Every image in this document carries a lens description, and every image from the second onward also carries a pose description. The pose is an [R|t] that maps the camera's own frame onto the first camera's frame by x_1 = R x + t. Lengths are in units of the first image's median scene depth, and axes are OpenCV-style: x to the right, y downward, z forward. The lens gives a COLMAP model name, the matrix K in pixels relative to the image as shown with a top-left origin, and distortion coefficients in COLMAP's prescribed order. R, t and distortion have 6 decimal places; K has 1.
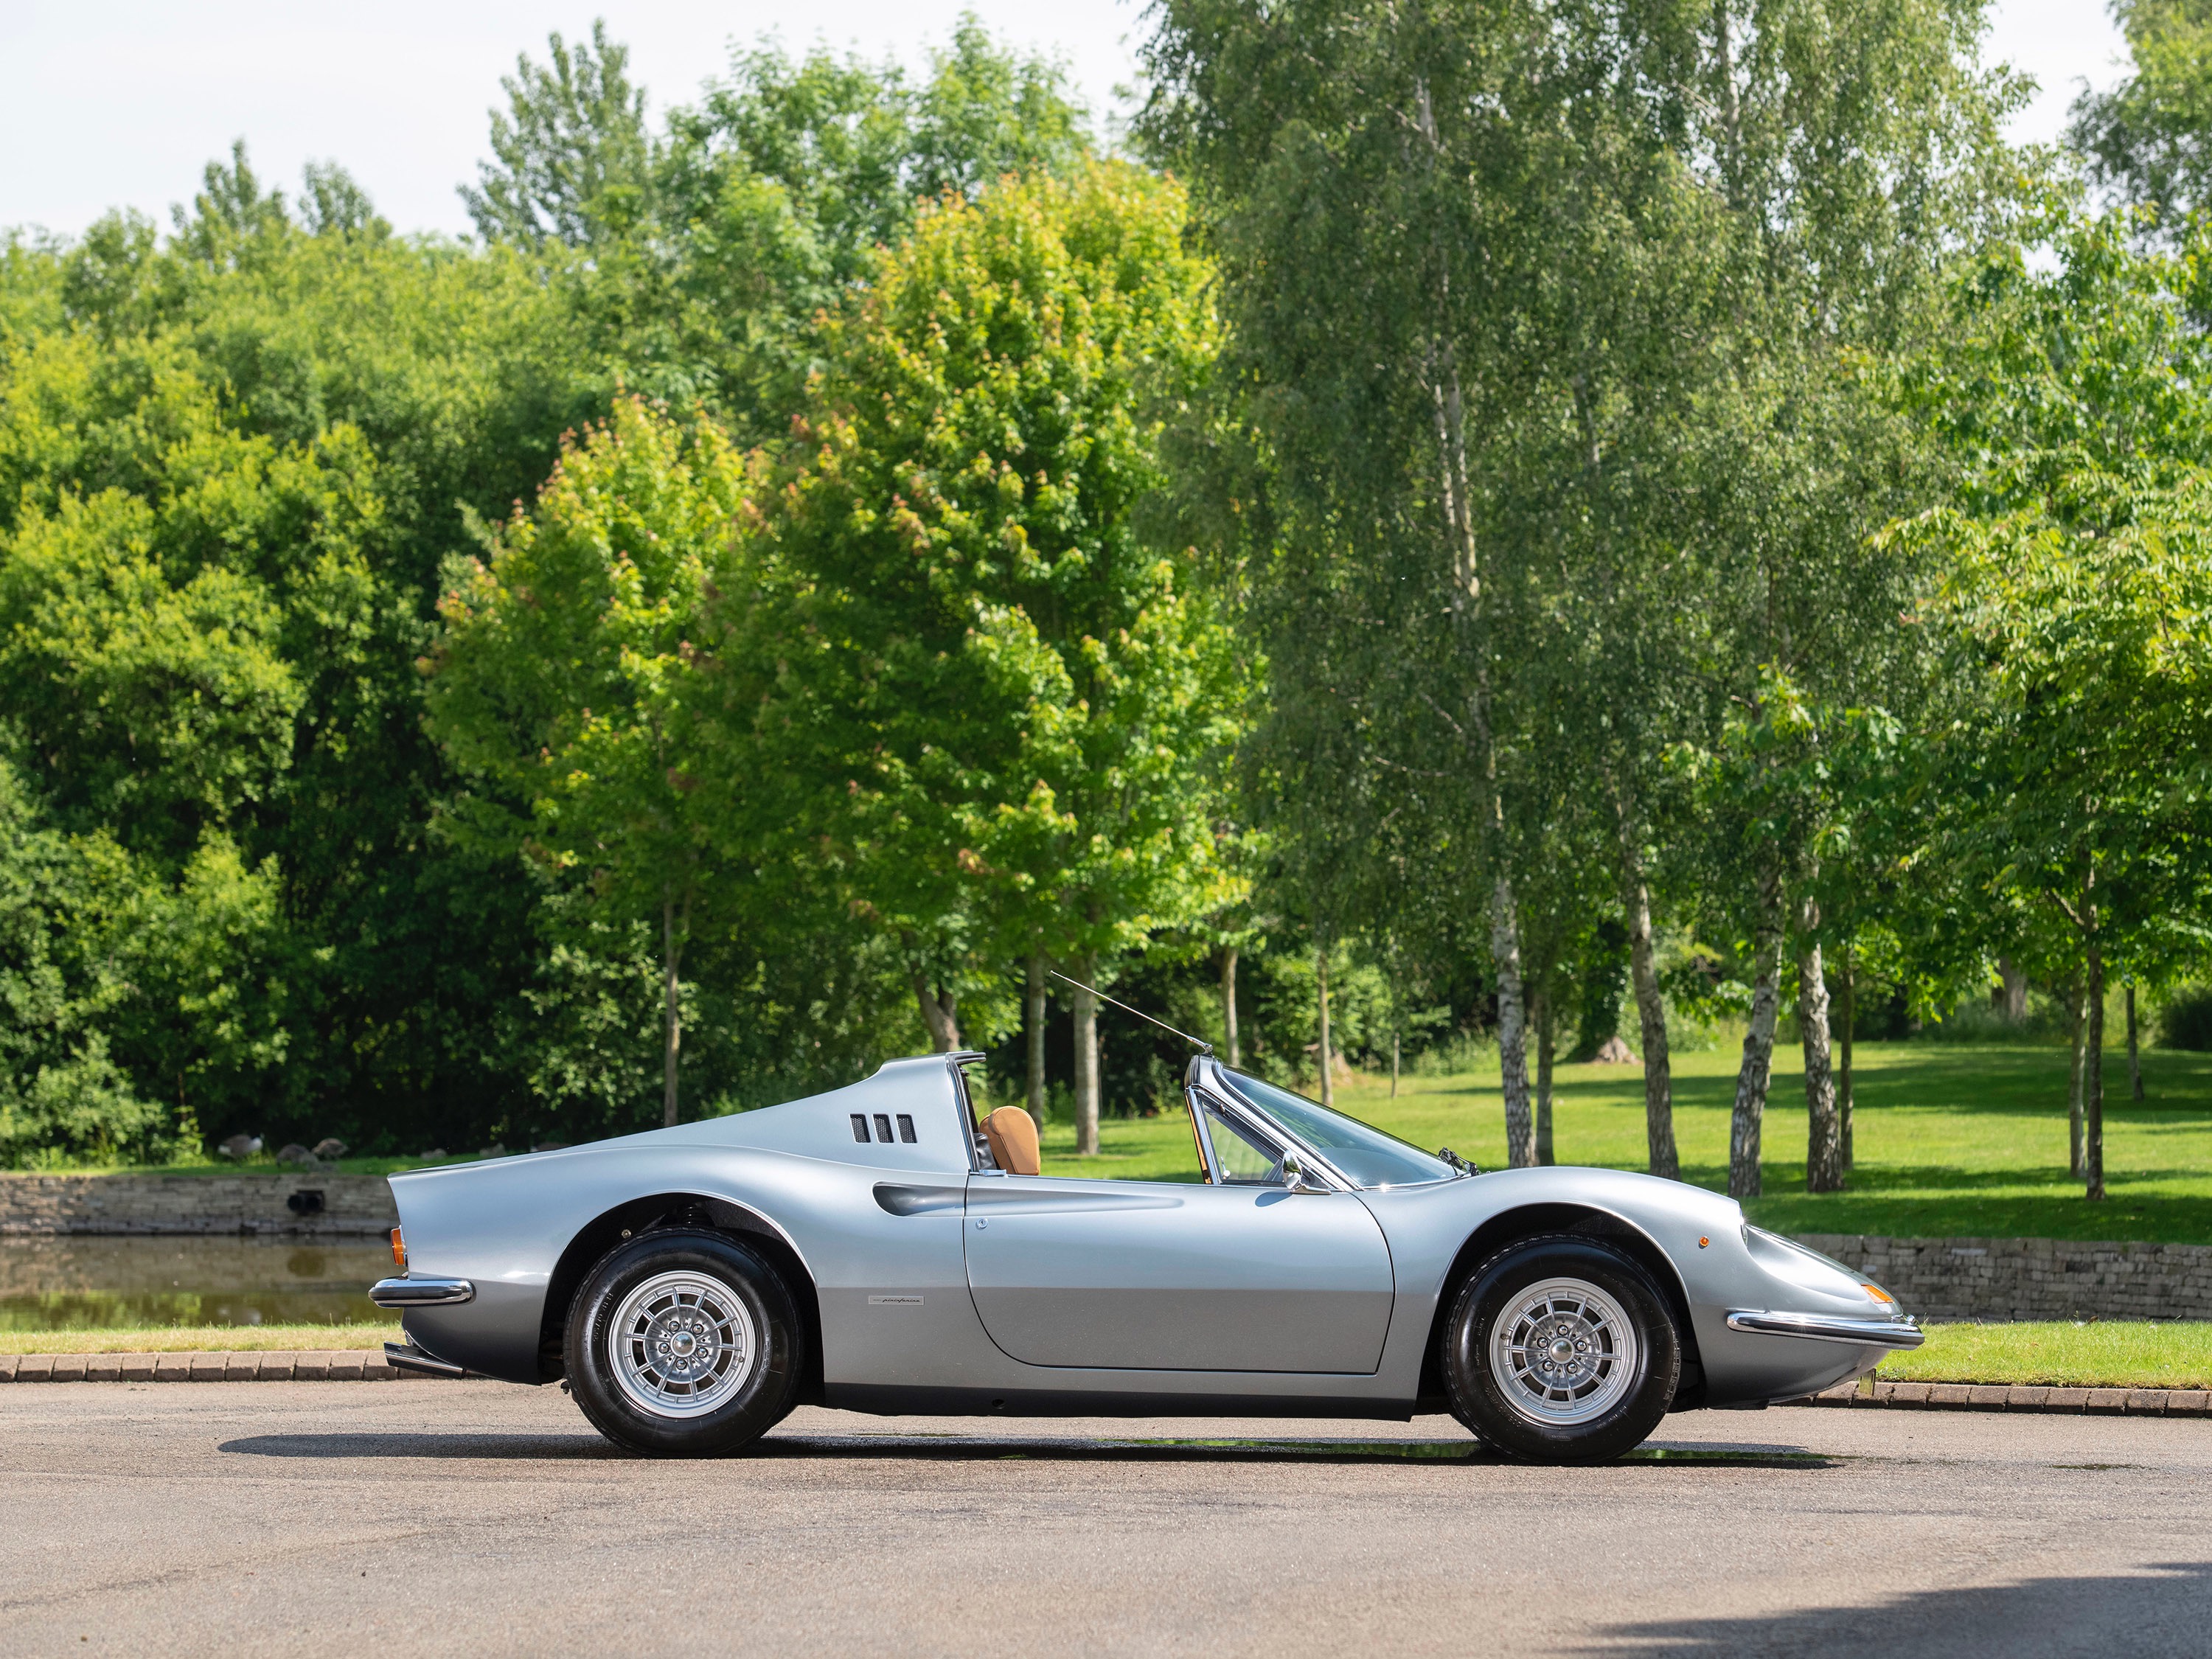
lens RADIAL K [[6239.1, 0, 1065.3], [0, 6239.1, 736.7], [0, 0, 1]] dist [0.195621, 0.000000]
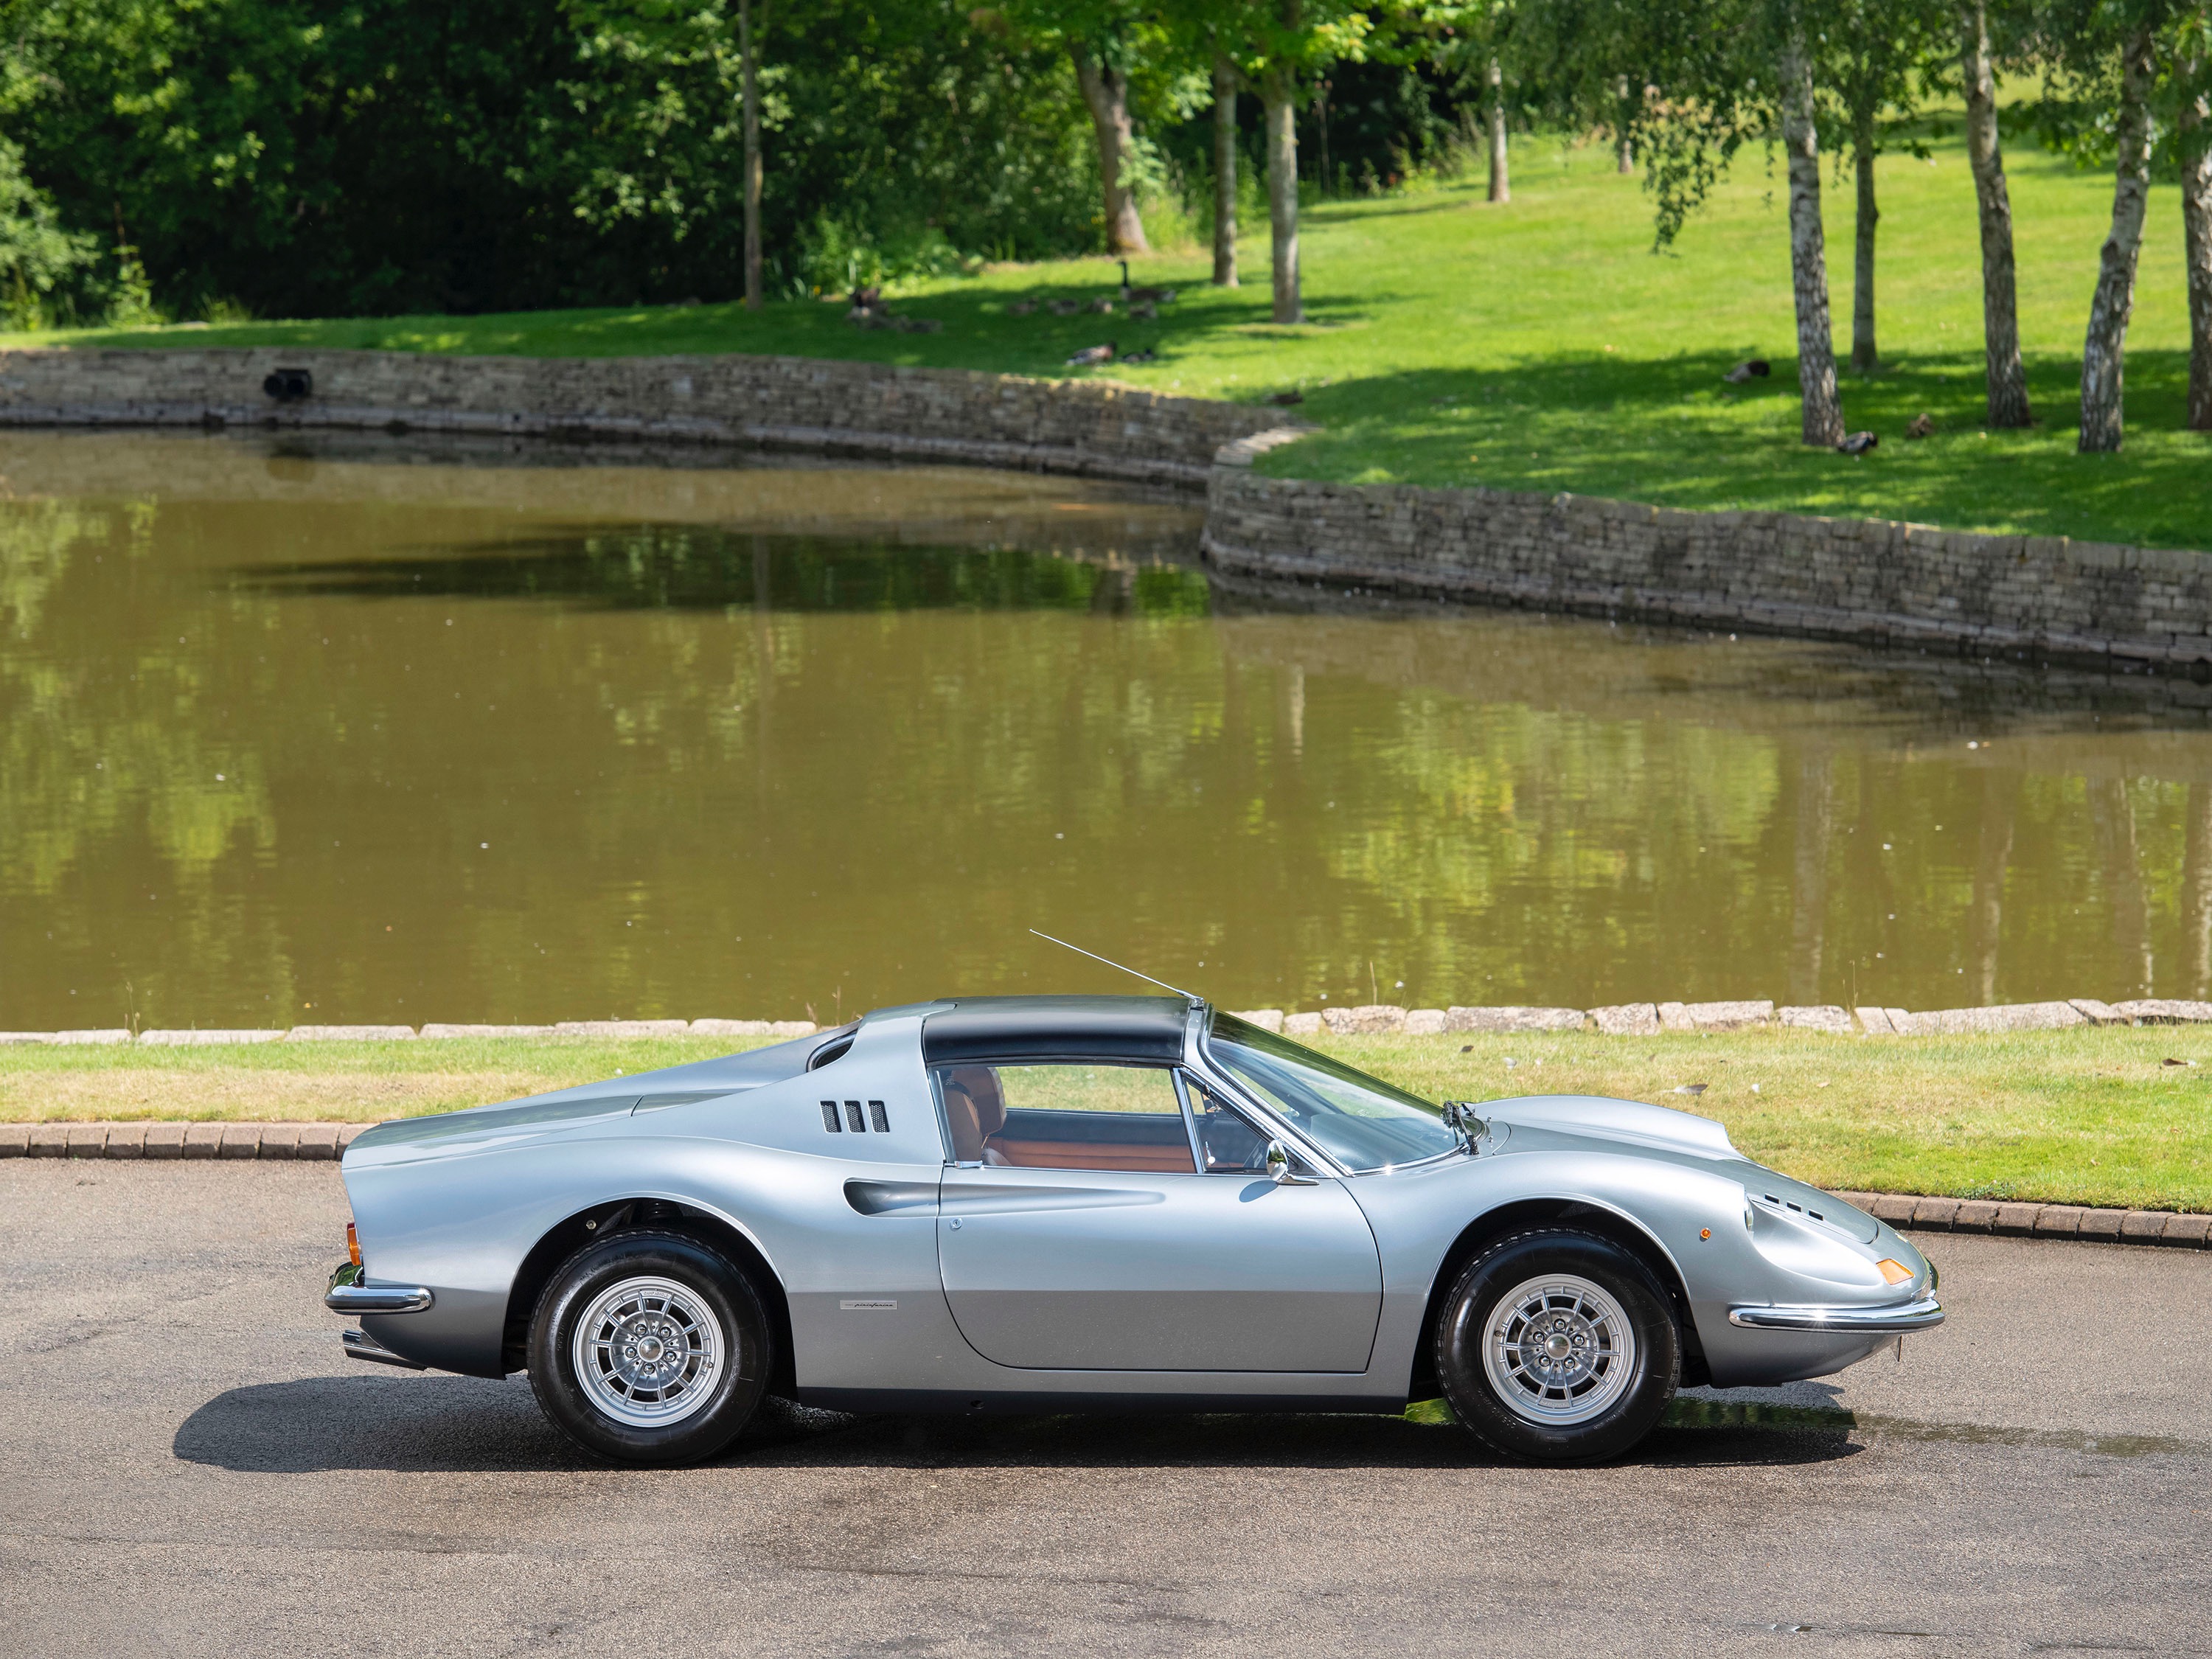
lens RADIAL K [[8695.1, 0, 1051.8], [0, 8695.1, 589.8], [0, 0, 1]] dist [0.661804, 0.000000]
pose [[0.999247, -0.015556, -0.035535, 0.050388], [0.020221, 0.990646, 0.134951, -0.198610], [0.033104, -0.135568, 0.990215, -0.320473]]
